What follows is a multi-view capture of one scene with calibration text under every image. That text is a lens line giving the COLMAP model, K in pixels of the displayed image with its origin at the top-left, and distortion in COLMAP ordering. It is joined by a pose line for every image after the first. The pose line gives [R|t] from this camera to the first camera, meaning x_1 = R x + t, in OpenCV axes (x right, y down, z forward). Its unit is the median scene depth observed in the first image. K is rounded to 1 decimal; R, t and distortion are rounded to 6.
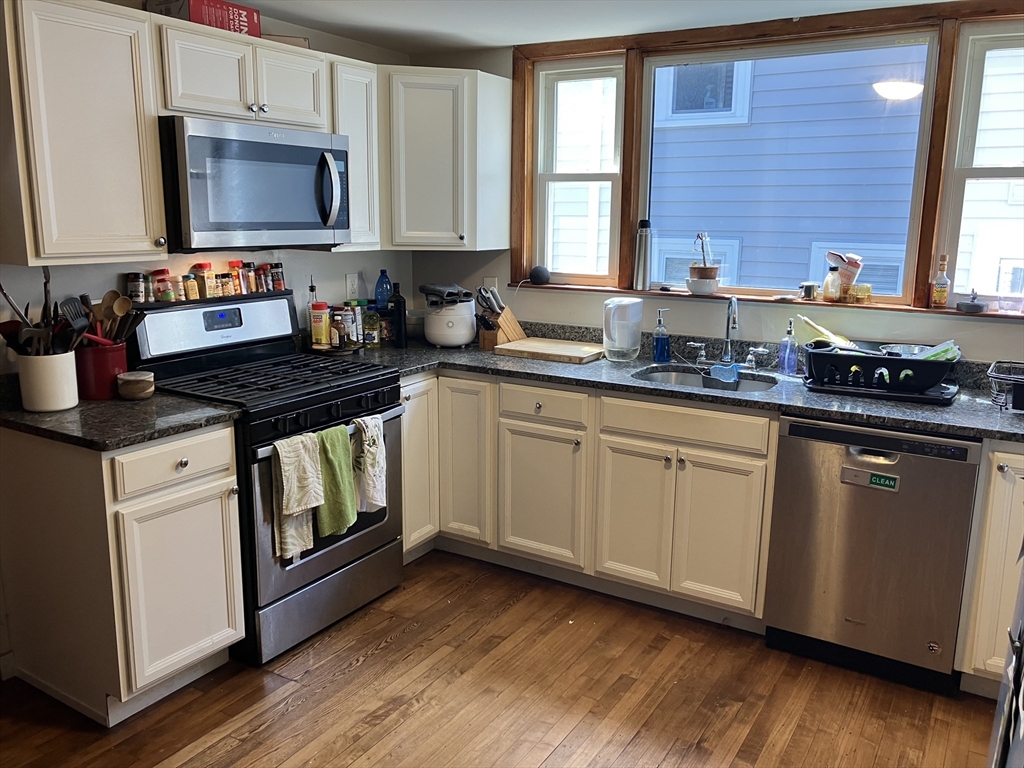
lens RADIAL K [[833.5, 0, 509.2], [0, 833.5, 382.4], [0, 0, 1]] dist [0.007918, 0.001412]
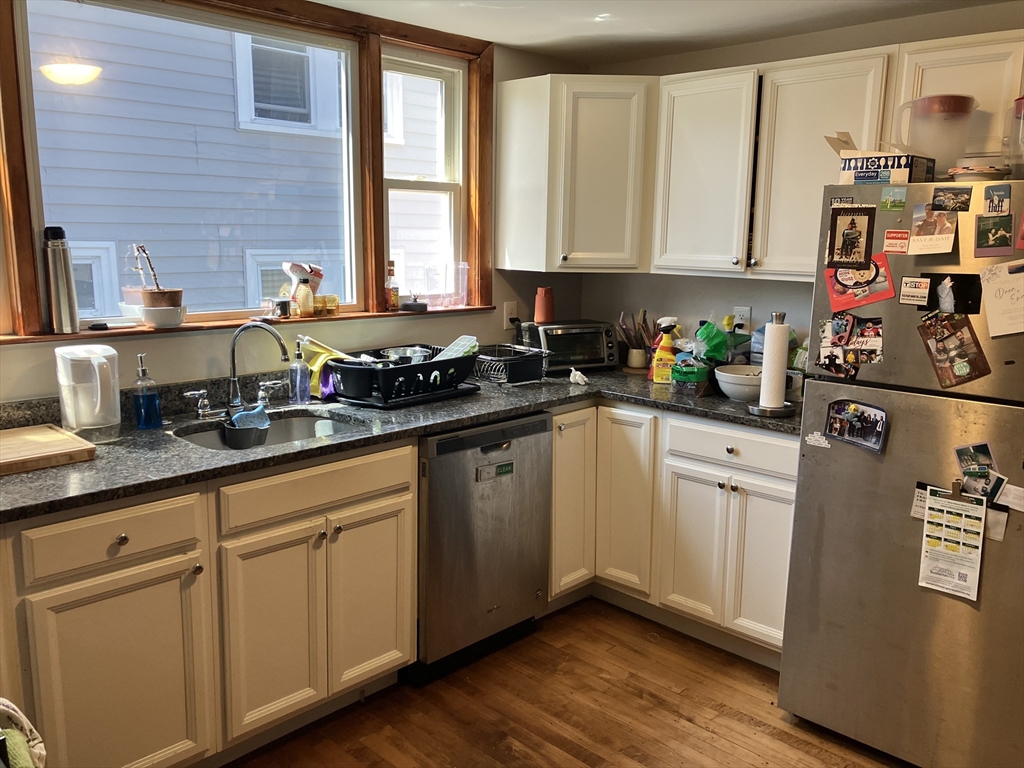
lens RADIAL K [[833.5, 0, 510.1], [0, 833.5, 383.4], [0, 0, 1]] dist [0.007918, 0.001412]
pose [[0.215854, -0.179341, 0.959815, -0.462519], [0.183381, 0.972942, 0.140553, -0.114991], [-0.959051, 0.145673, 0.242901, 0.584377]]
